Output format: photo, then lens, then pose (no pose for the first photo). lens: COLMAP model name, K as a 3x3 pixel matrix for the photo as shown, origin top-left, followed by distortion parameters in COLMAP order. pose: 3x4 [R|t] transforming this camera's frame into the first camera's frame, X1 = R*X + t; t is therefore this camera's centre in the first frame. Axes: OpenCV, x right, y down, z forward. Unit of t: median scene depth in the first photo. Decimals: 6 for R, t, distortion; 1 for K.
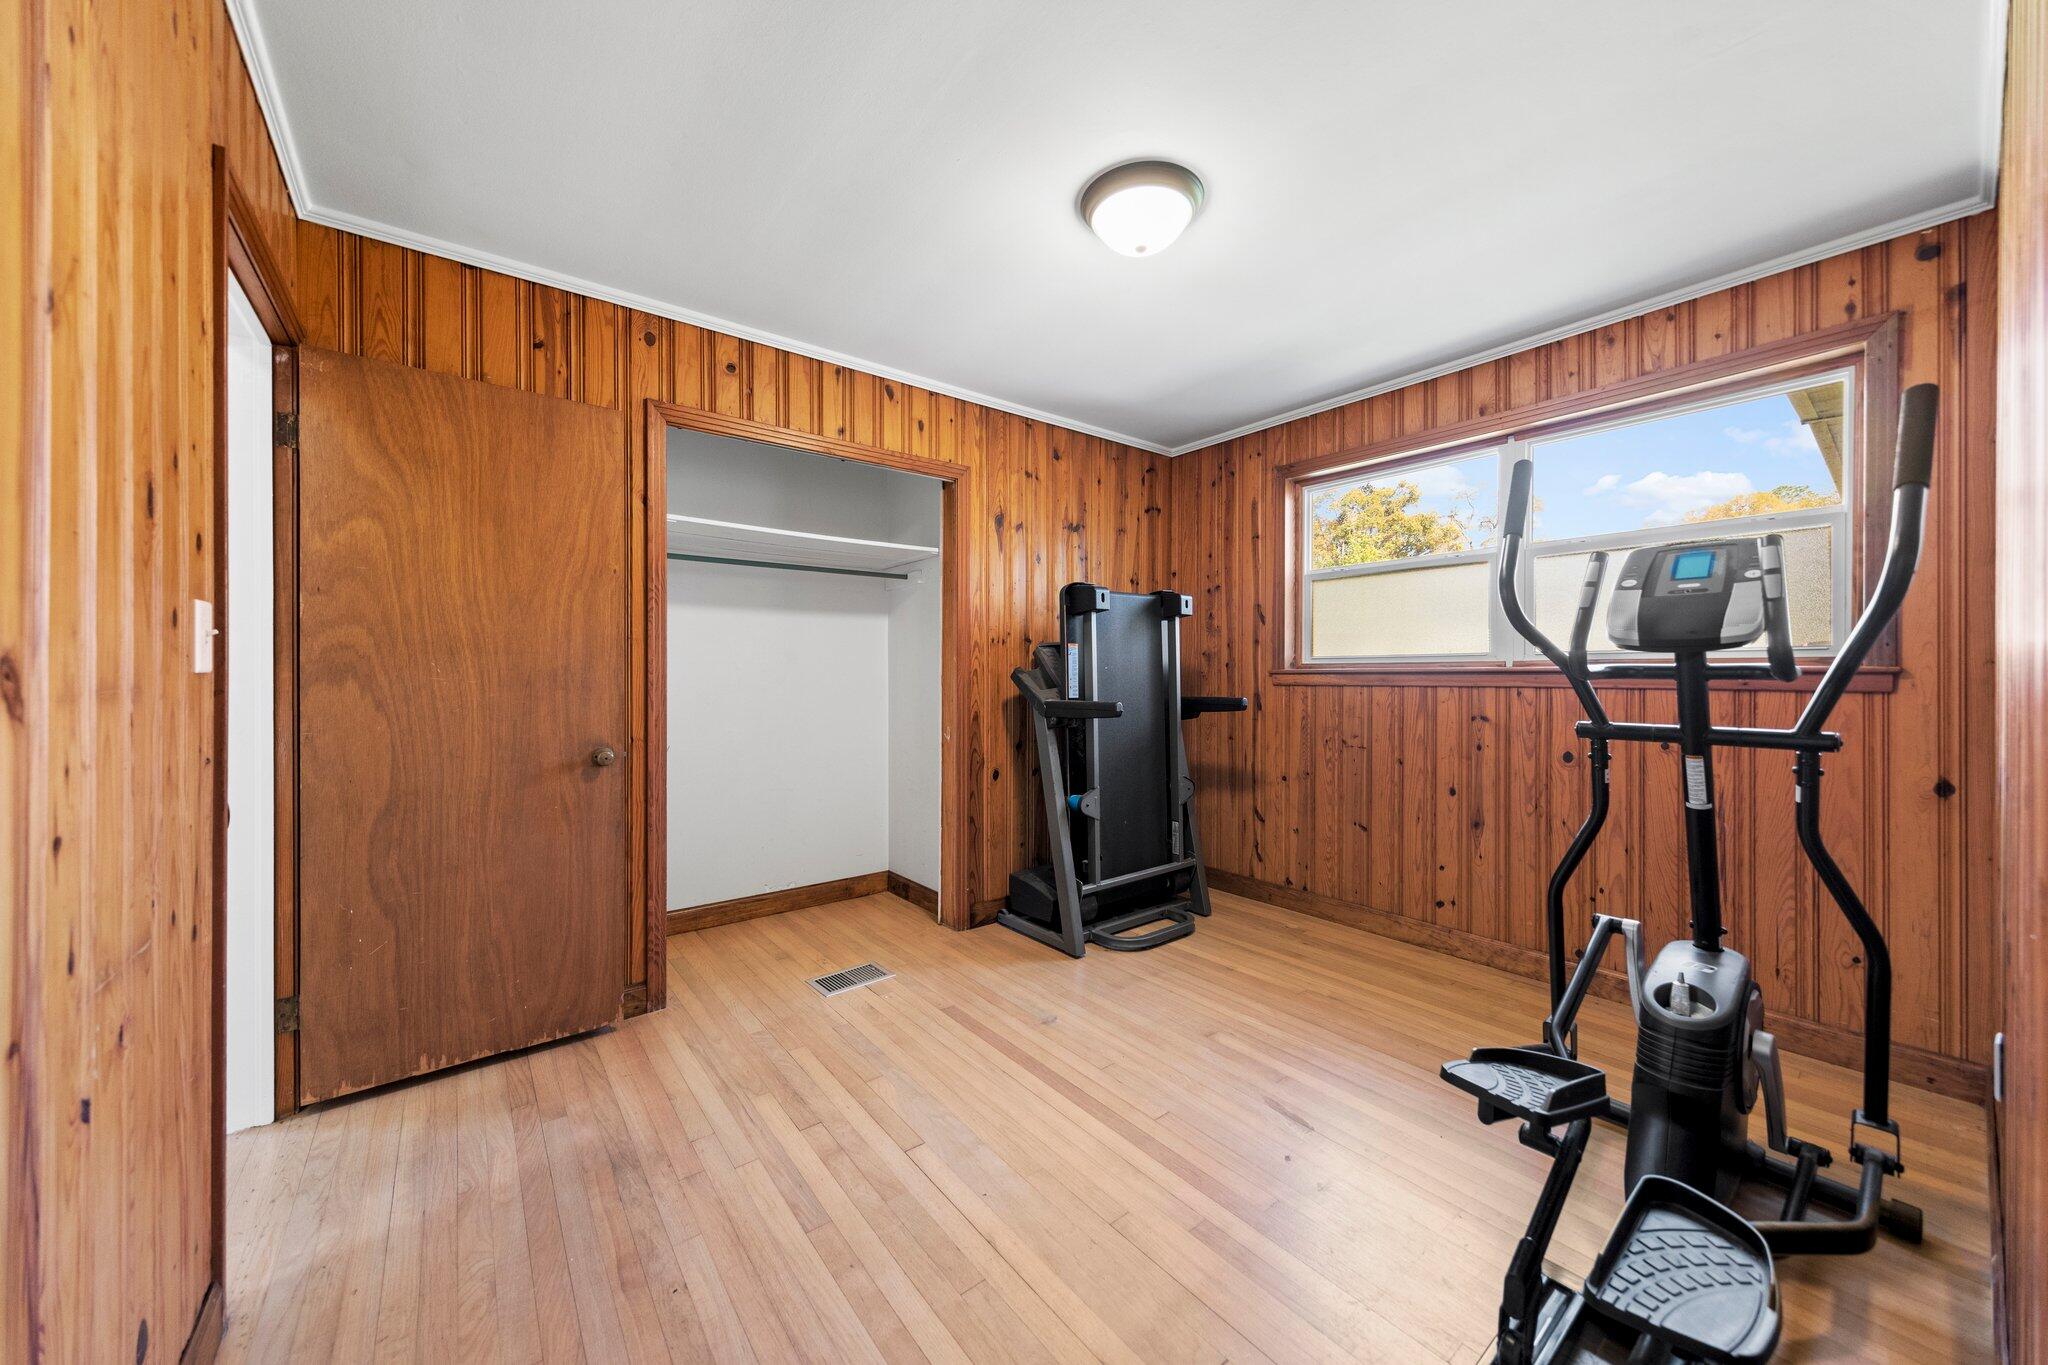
lens RADIAL K [[728.3, 0, 1016.7], [0, 728.3, 680.6], [0, 0, 1]] dist [-0.000163, -0.000008]
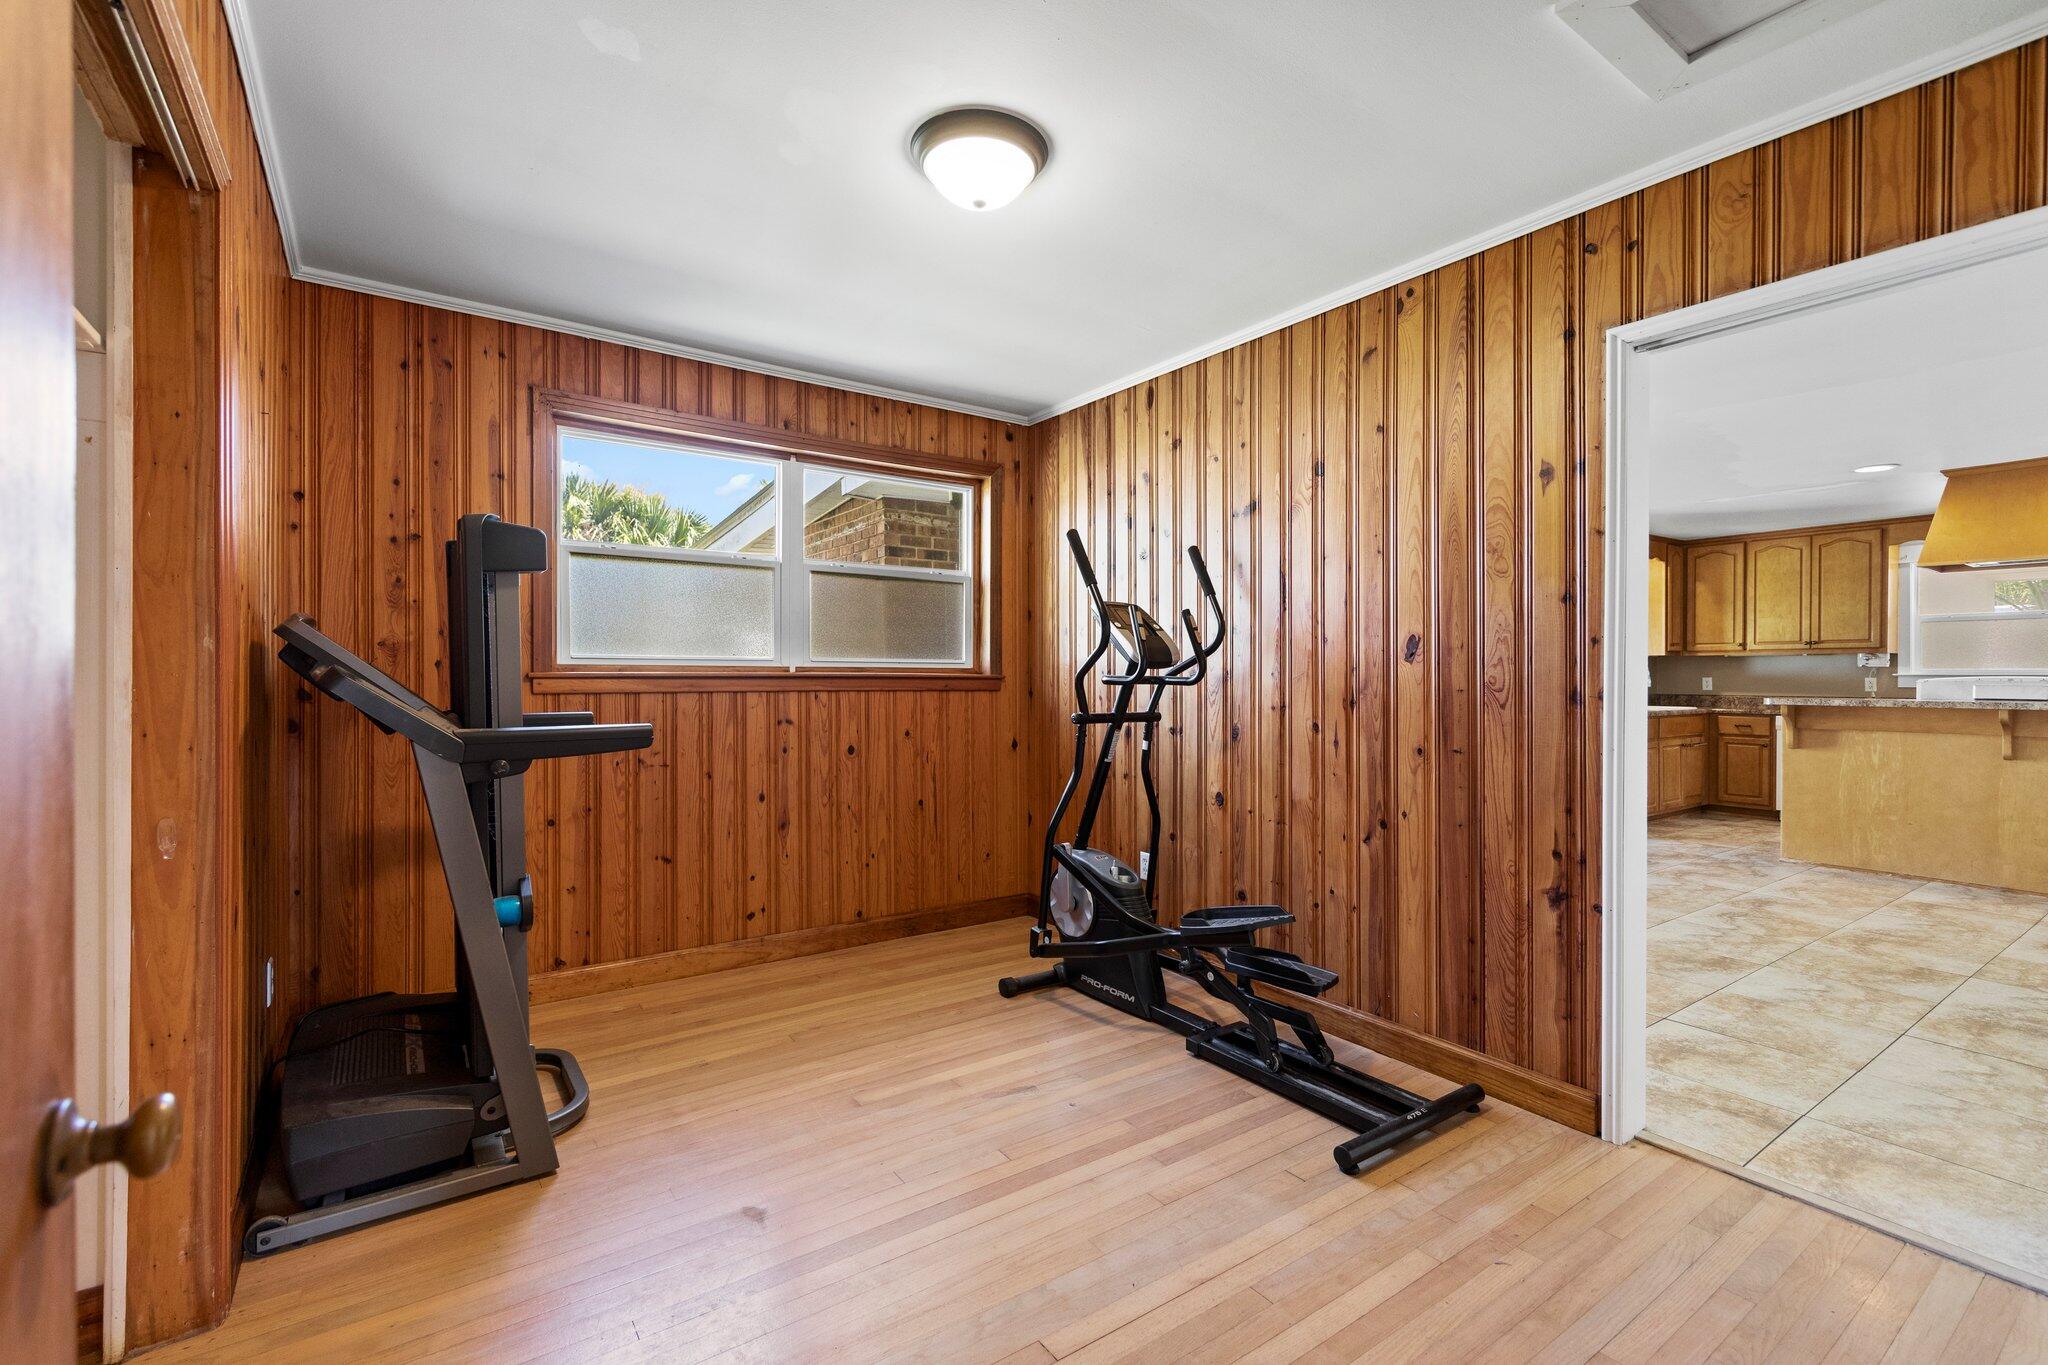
lens RADIAL K [[903.5, 0, 1024.0], [0, 903.5, 682.5], [0, 0, 1]] dist [0.001908, 0.000053]
pose [[0.044072, -0.006542, 0.999007, -0.629256], [0.005324, 0.999966, 0.006313, -0.010487], [-0.999014, 0.005040, 0.044105, 0.606885]]
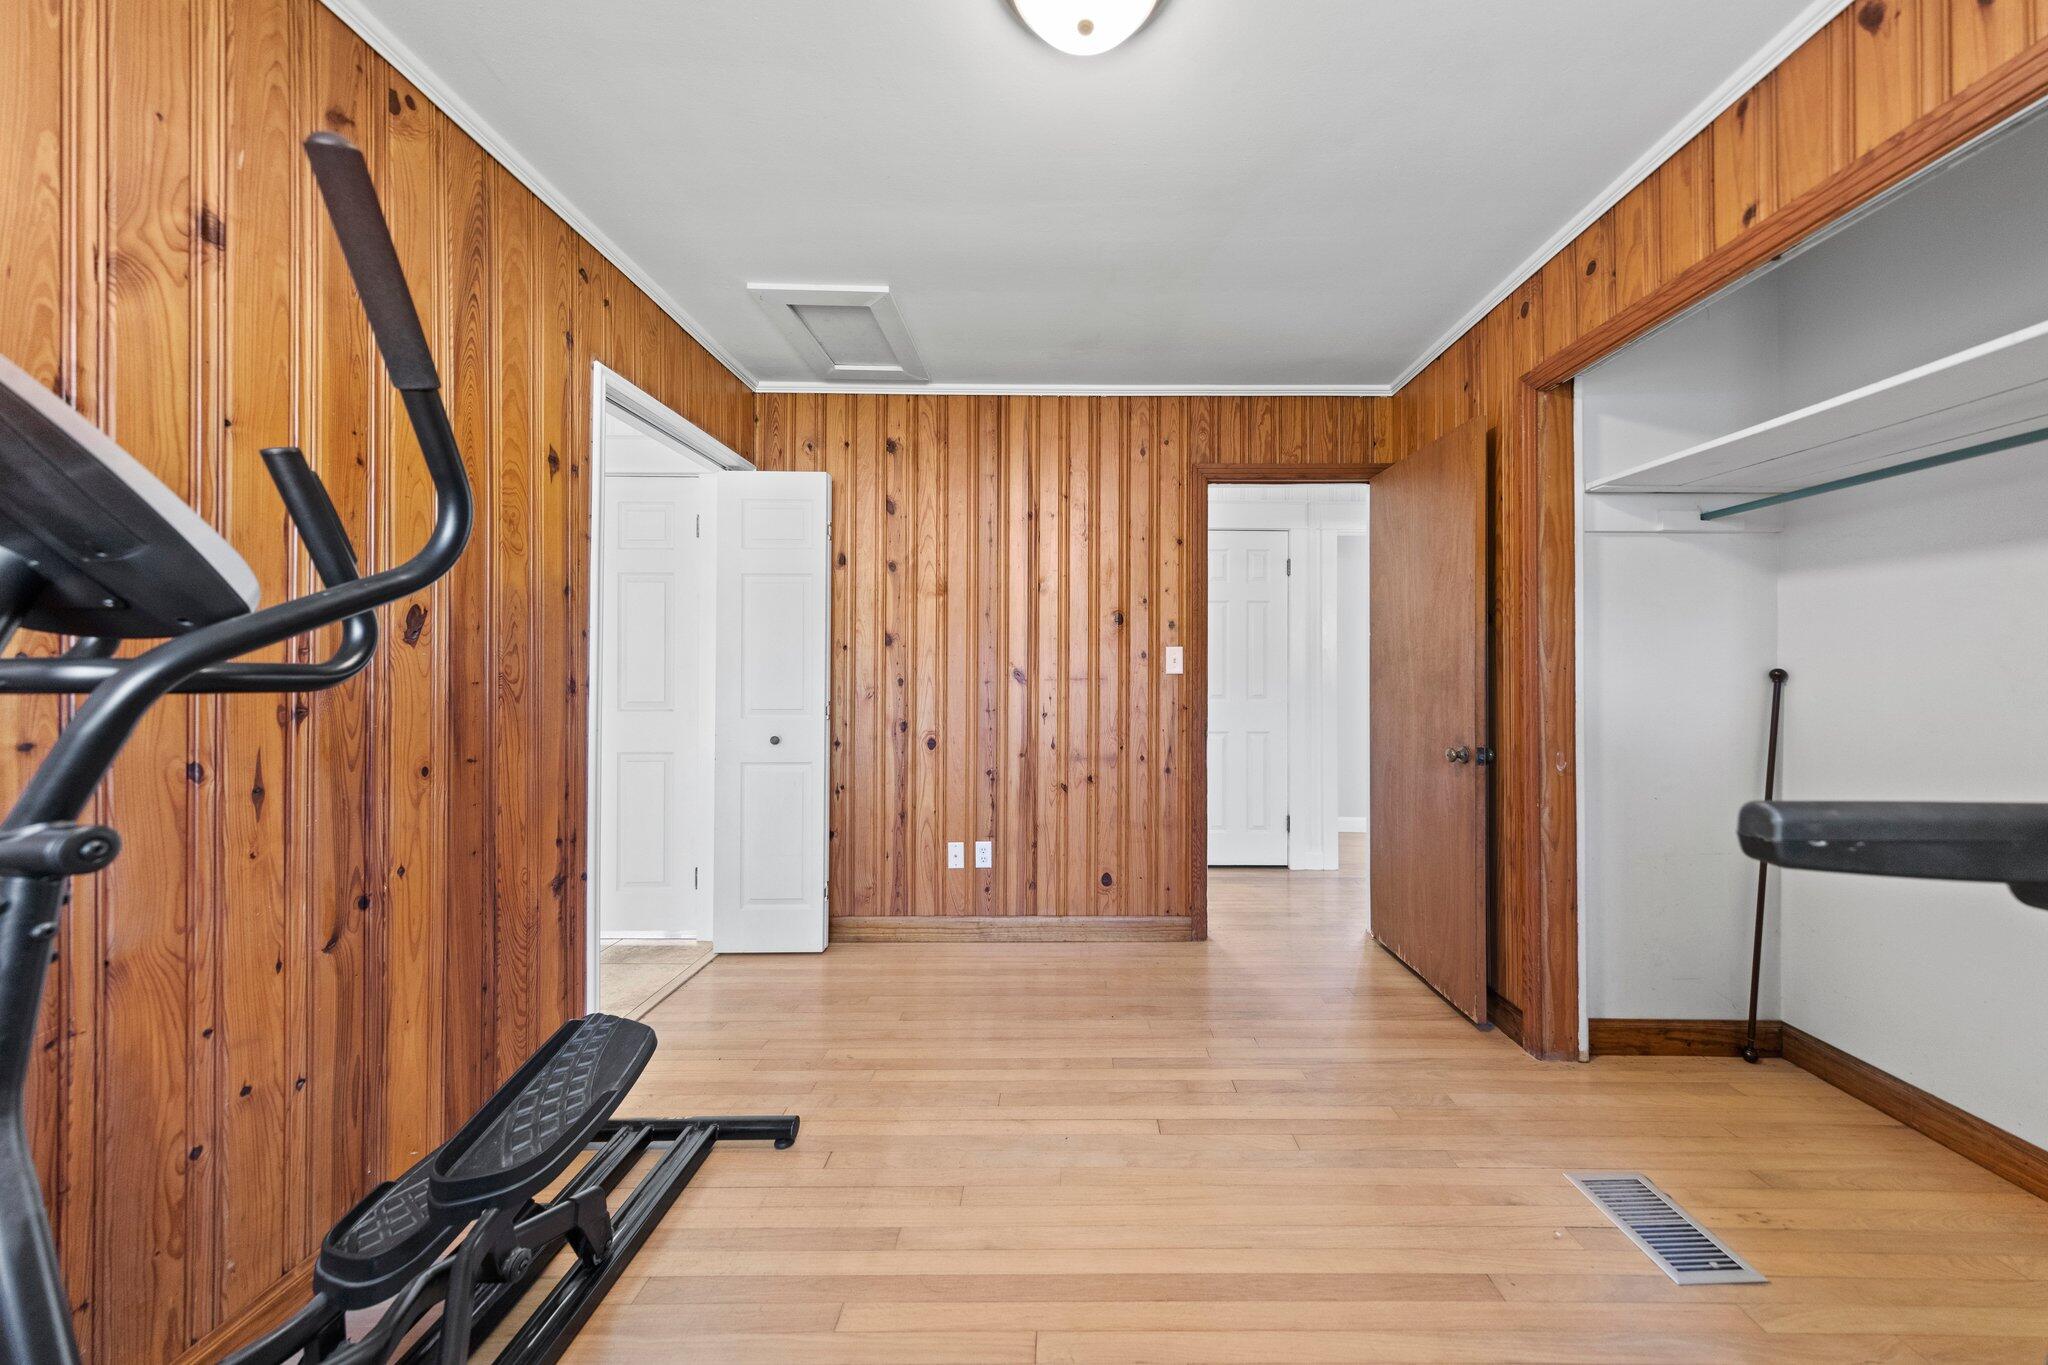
lens RADIAL K [[669.1, 0, 1069.0], [0, 669.1, 668.6], [0, 0, 1]] dist [0.000749, 0.000037]
pose [[-0.605978, -0.006105, -0.795458, 0.438241], [-0.010771, 0.999942, 0.000531, -0.011407], [0.795408, 0.008889, -0.606009, 0.910521]]
